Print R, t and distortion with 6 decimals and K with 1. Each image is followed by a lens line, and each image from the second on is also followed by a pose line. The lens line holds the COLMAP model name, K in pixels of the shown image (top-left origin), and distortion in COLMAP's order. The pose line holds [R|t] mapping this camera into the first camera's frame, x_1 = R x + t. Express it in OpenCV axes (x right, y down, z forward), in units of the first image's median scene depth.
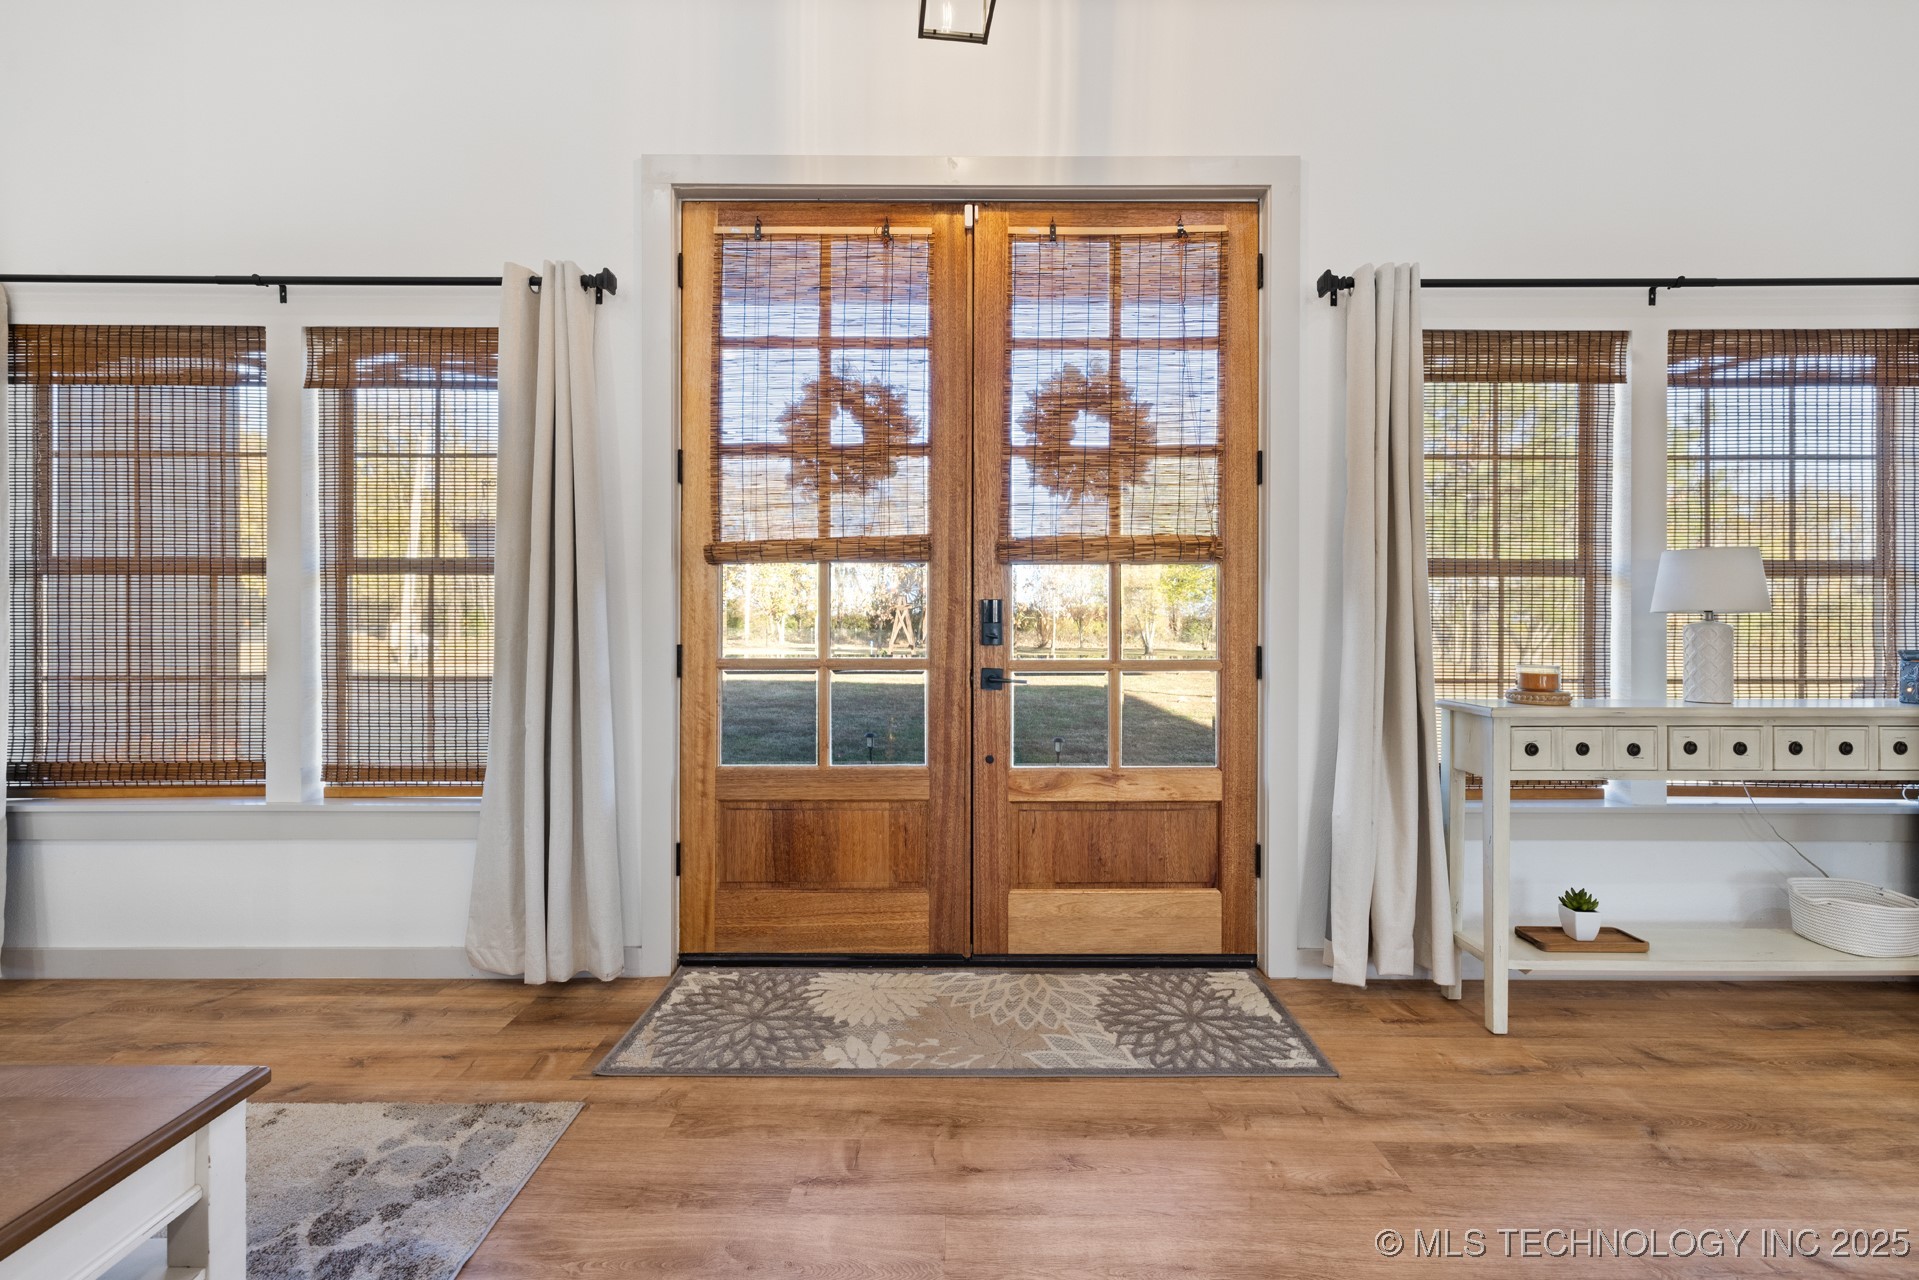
lens RADIAL K [[812.0, 0, 952.0], [0, 812.0, 619.4], [0, 0, 1]] dist [-0.002167, 0.000671]
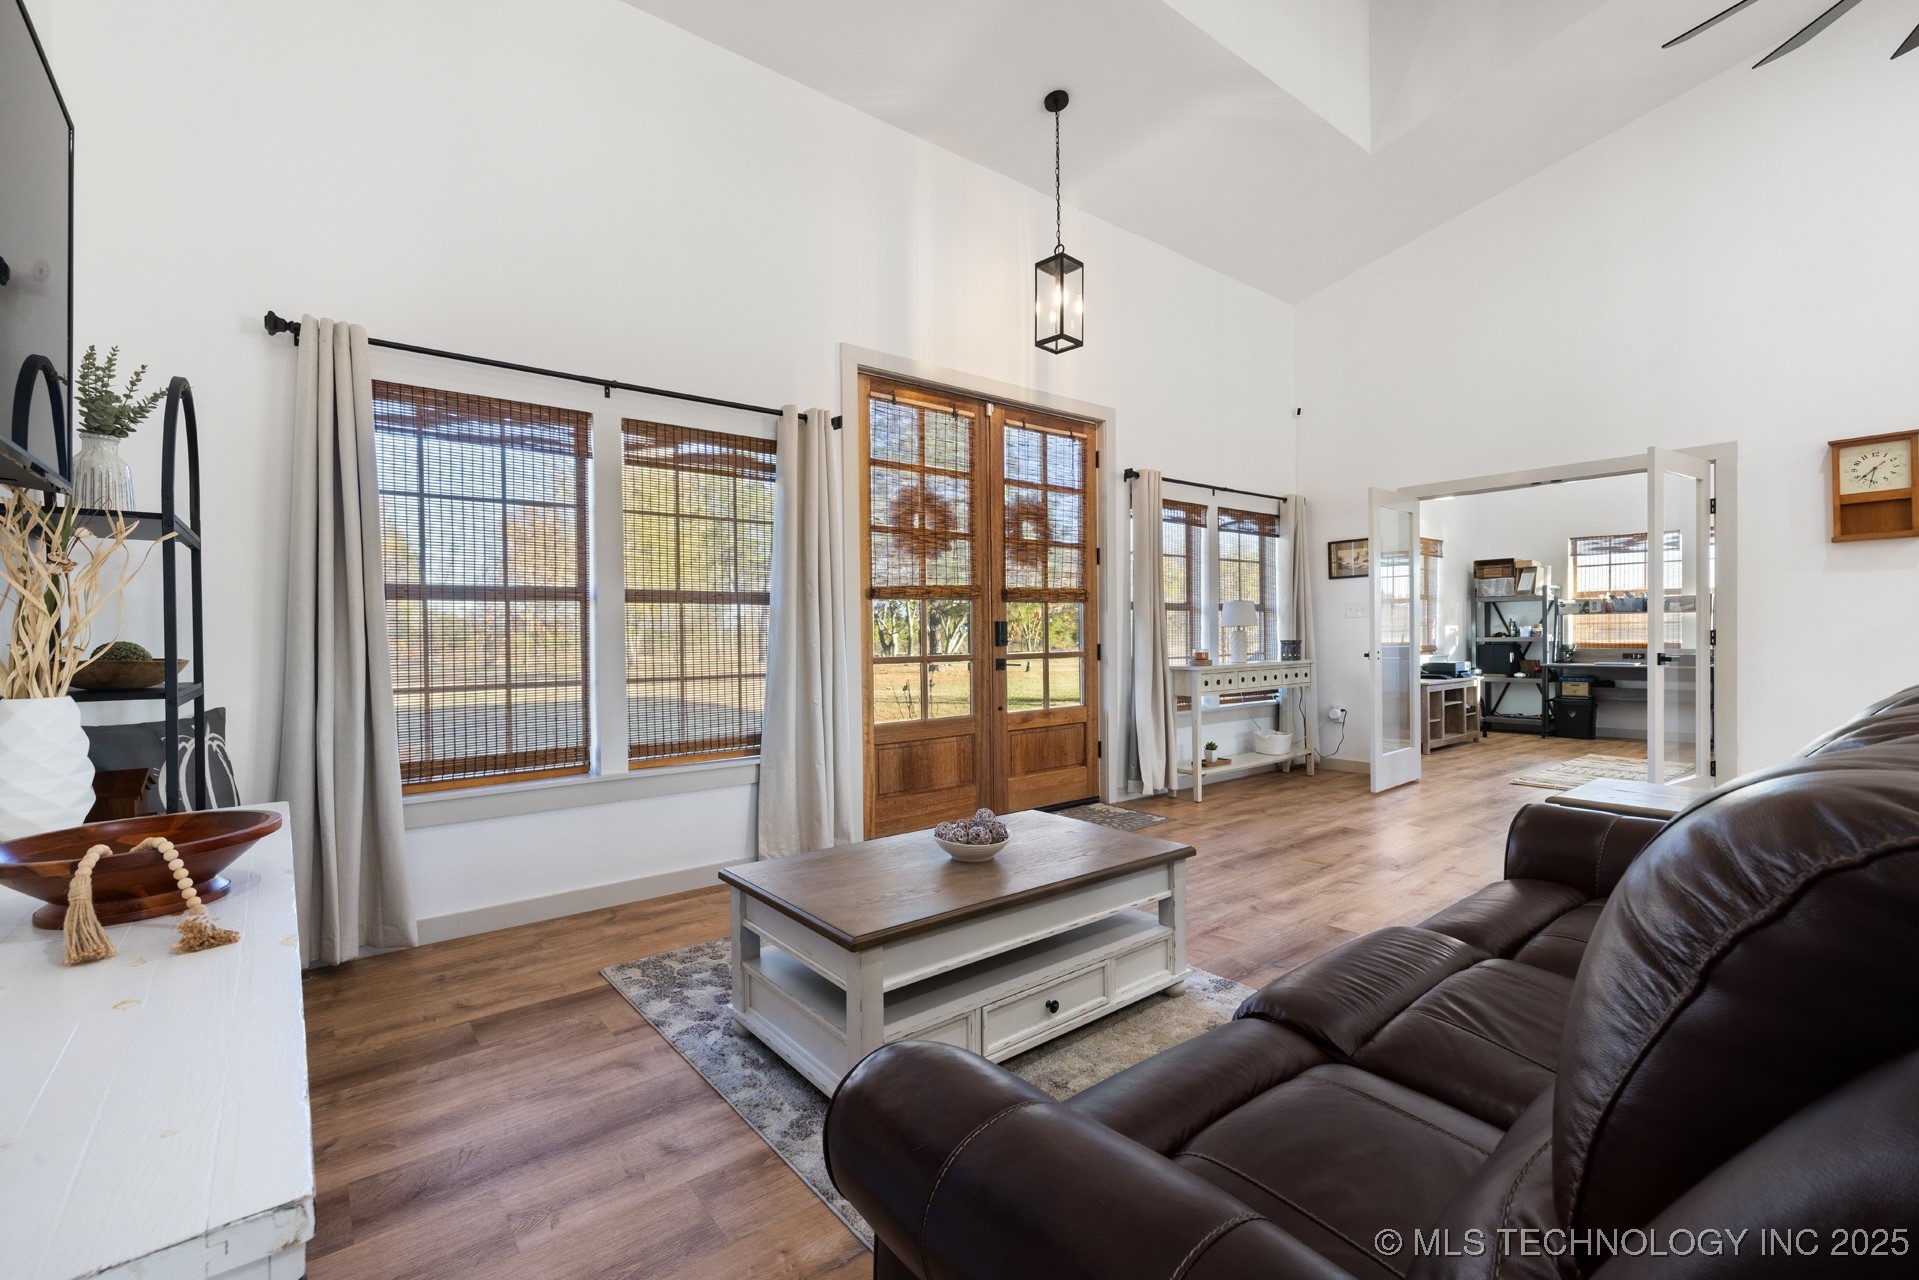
lens RADIAL K [[831.0, 0, 946.7], [0, 831.0, 637.8], [0, 0, 1]] dist [0.007595, -0.002175]
pose [[0.784450, -0.012514, 0.620066, -1.207247], [0.013200, 0.999907, 0.003481, 0.004588], [-0.620051, 0.005454, 0.784542, -0.395166]]
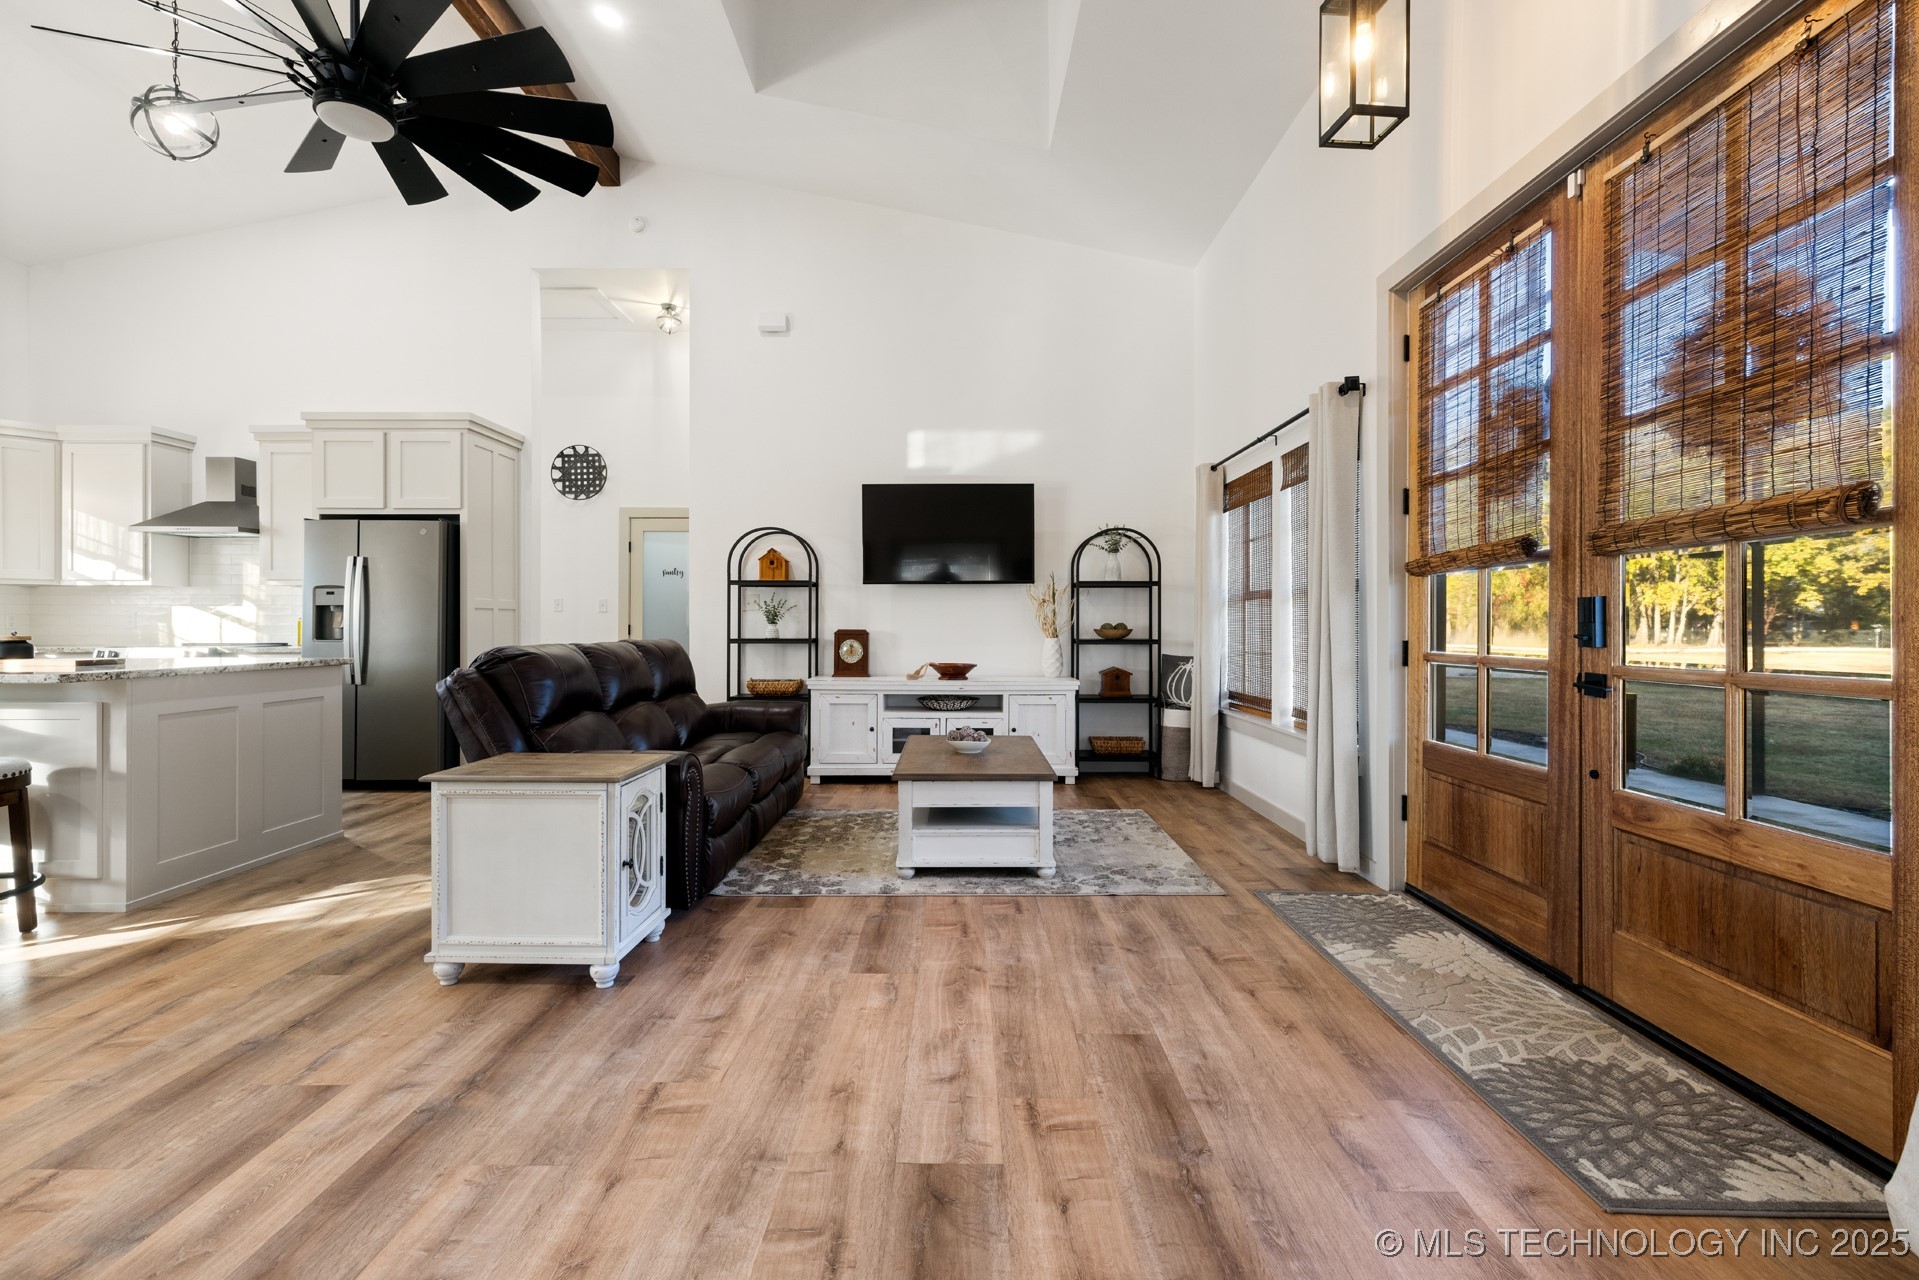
lens RADIAL K [[812.0, 0, 979.0], [0, 812.0, 634.4], [0, 0, 1]] dist [-0.002167, 0.000671]
pose [[0.022952, 0.010897, -0.999677, 0.930908], [0.001387, 0.999939, 0.010932, 0.005725], [0.999736, -0.001638, 0.022936, 0.296590]]
